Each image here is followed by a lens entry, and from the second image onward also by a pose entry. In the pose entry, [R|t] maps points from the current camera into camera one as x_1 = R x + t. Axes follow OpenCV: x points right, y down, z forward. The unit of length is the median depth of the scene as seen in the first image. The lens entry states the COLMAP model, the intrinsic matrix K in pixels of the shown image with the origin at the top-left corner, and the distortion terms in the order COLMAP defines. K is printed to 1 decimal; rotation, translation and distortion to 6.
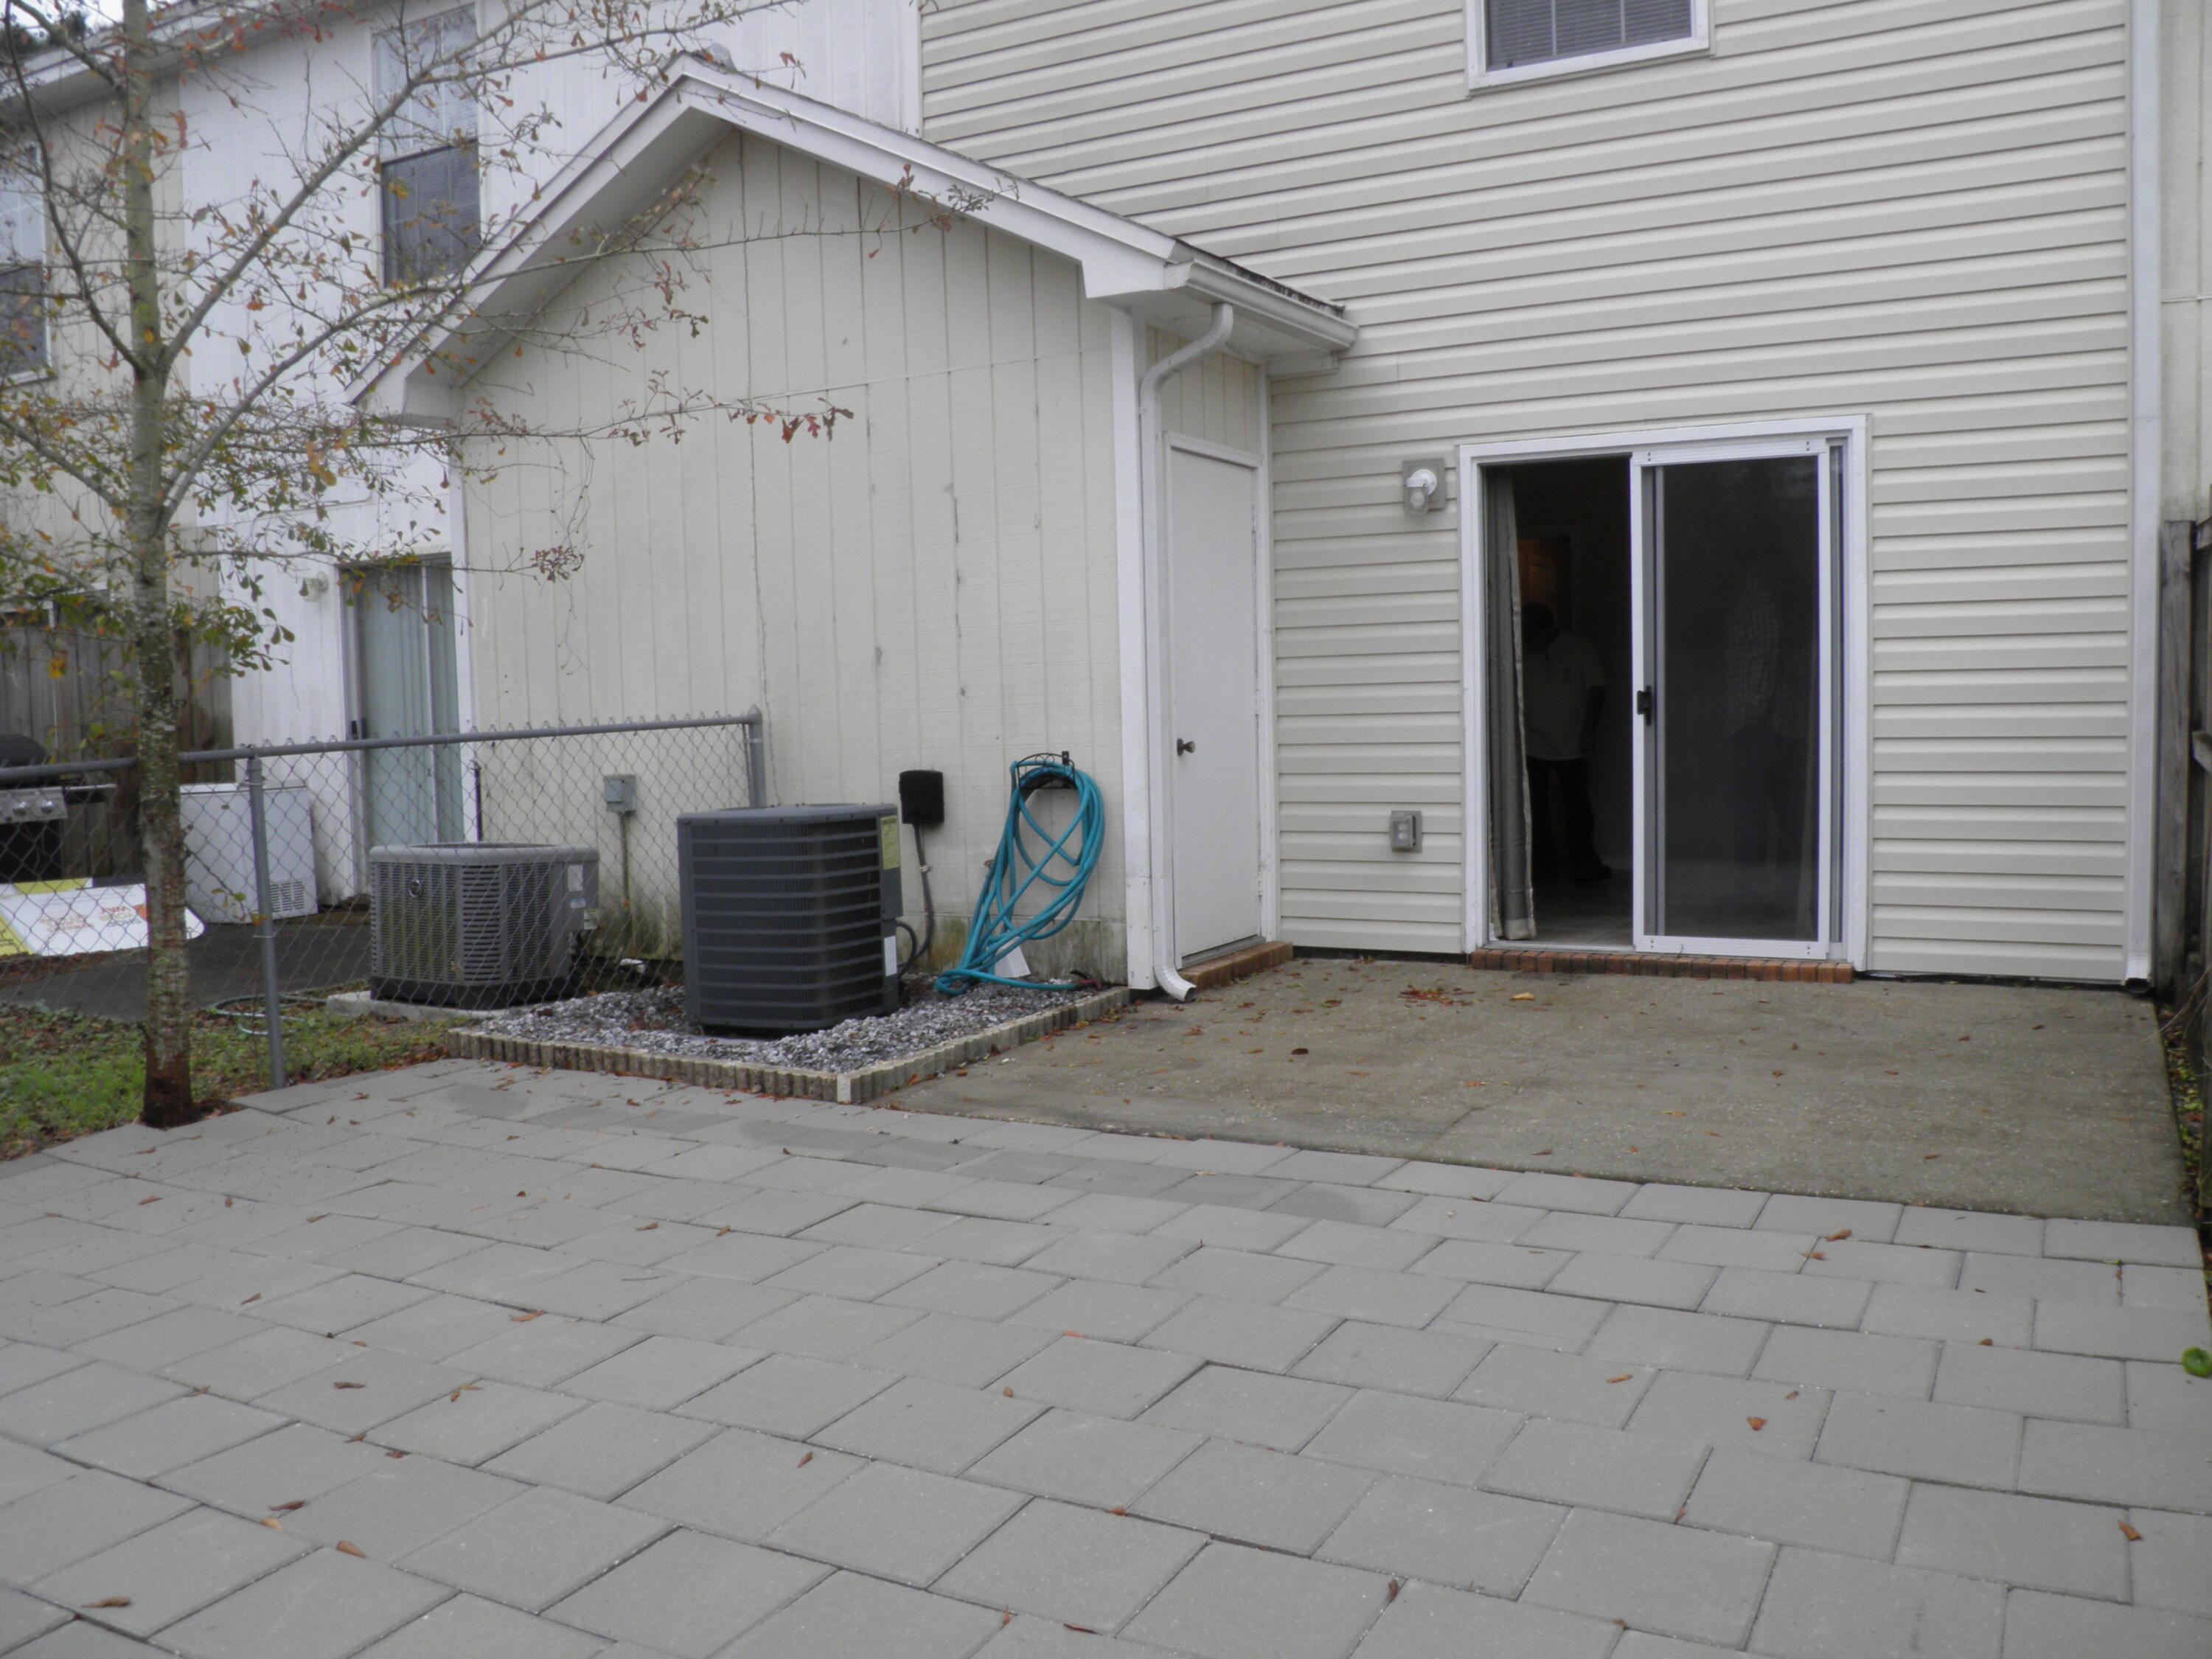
lens RADIAL K [[1853.2, 0, 1106.4], [0, 1853.2, 847.6], [0, 0, 1]] dist [-0.139521, 0.101643]
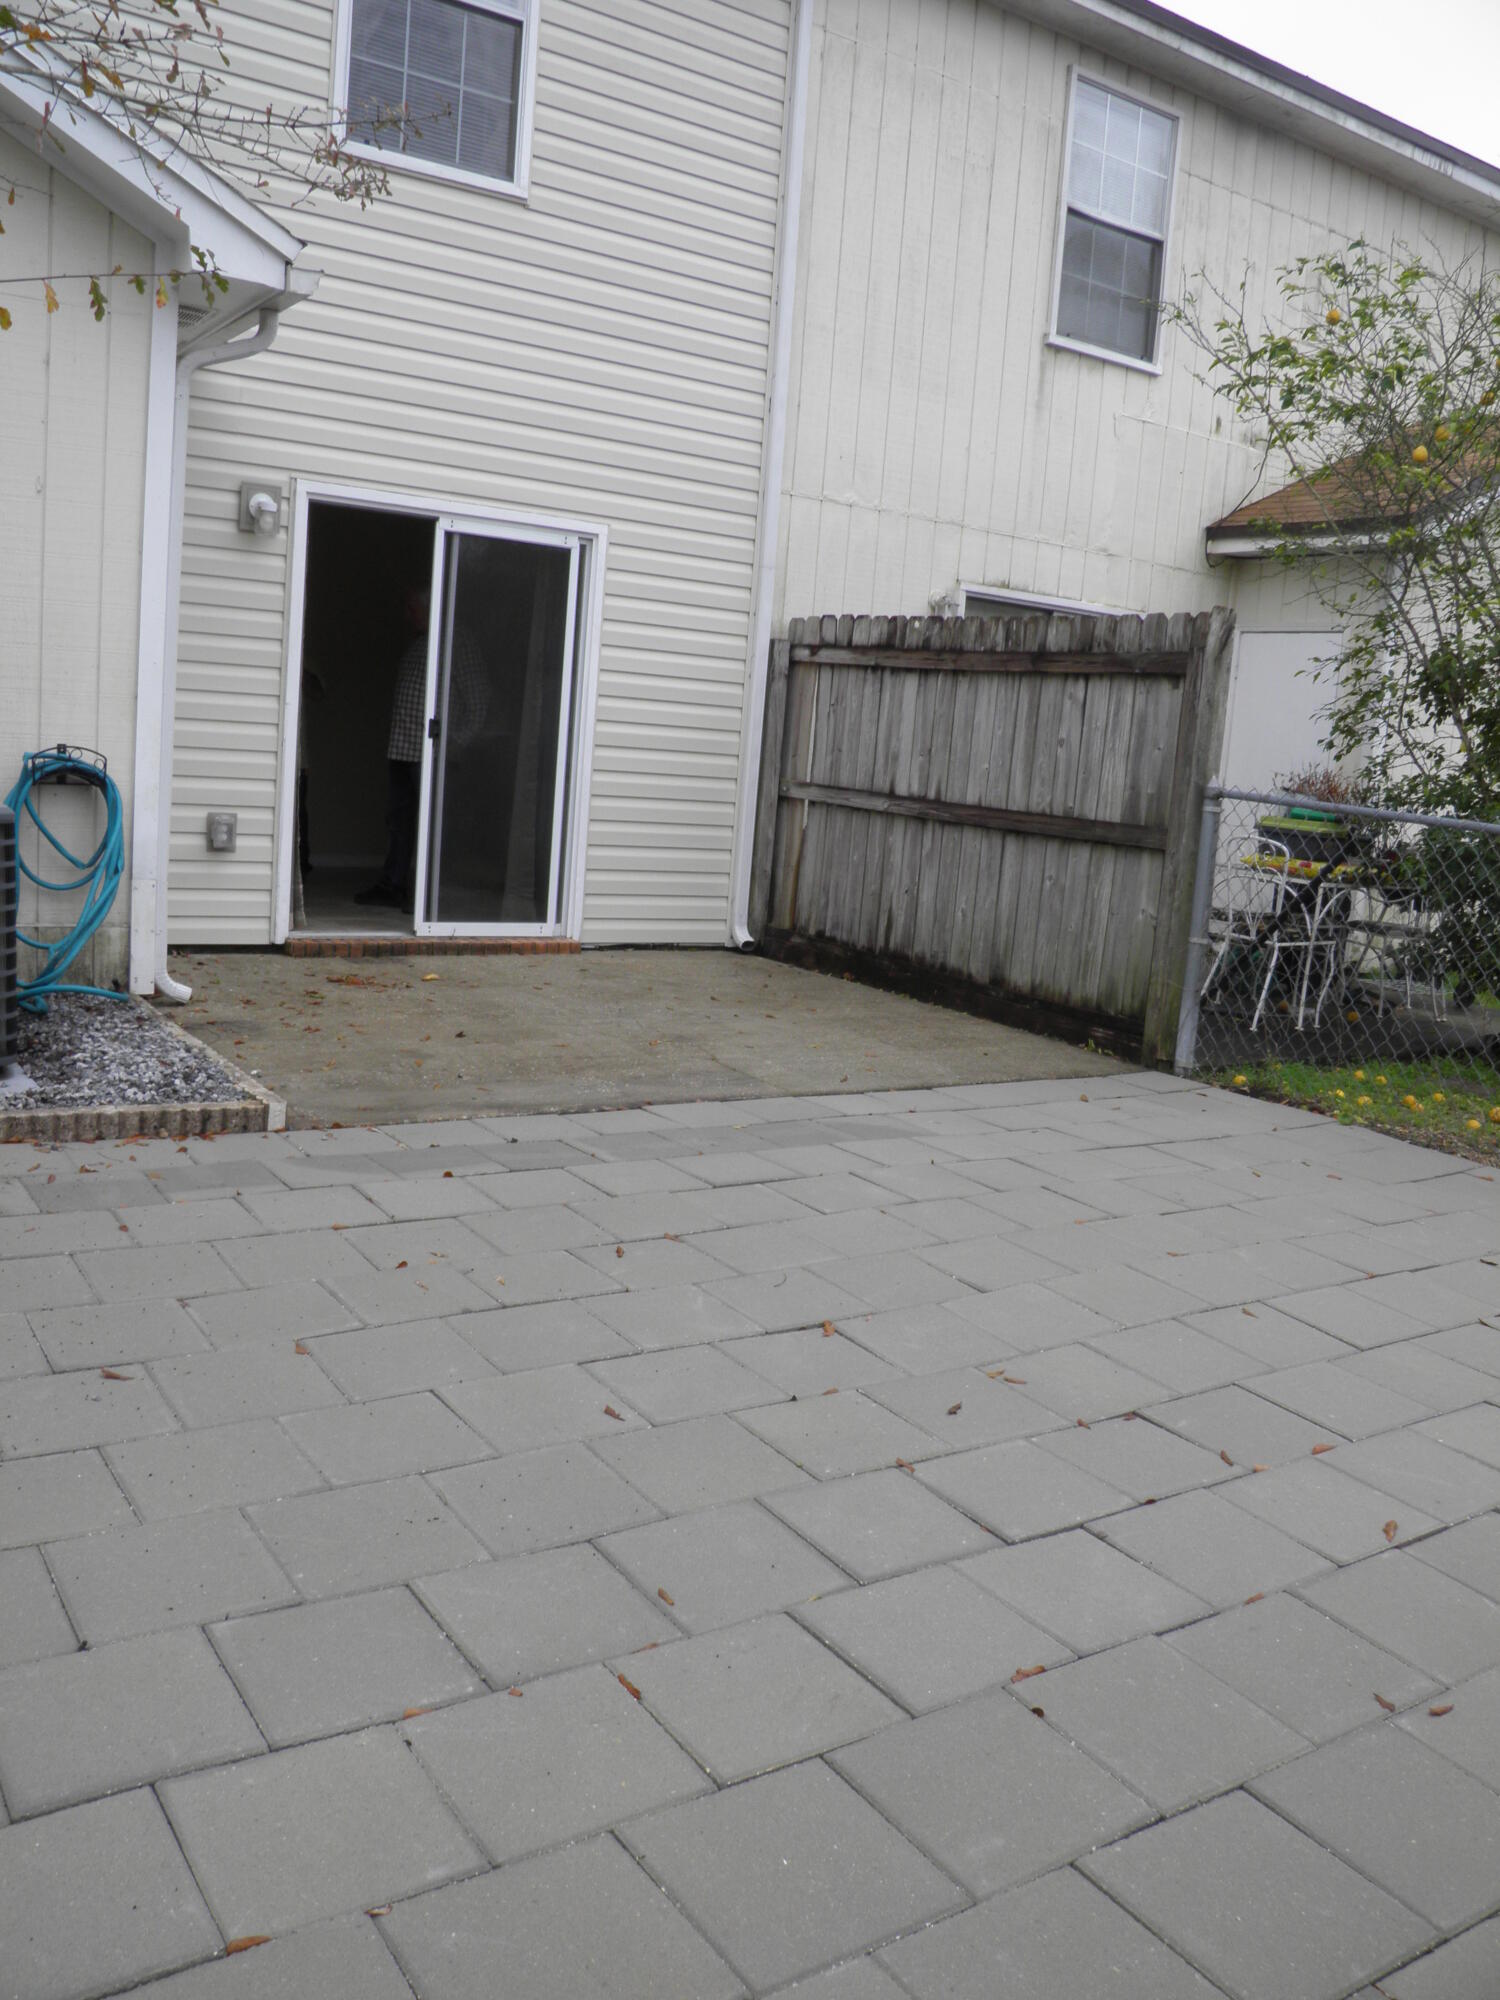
lens RADIAL K [[1675.6, 0, 737.2], [0, 1675.6, 994.1], [0, 0, 1]] dist [-0.139521, 0.101643]
pose [[0.450575, -0.071306, 0.889886, -0.615226], [-0.019283, 0.995795, 0.089556, -0.007638], [-0.892530, -0.057511, 0.447306, 0.334103]]
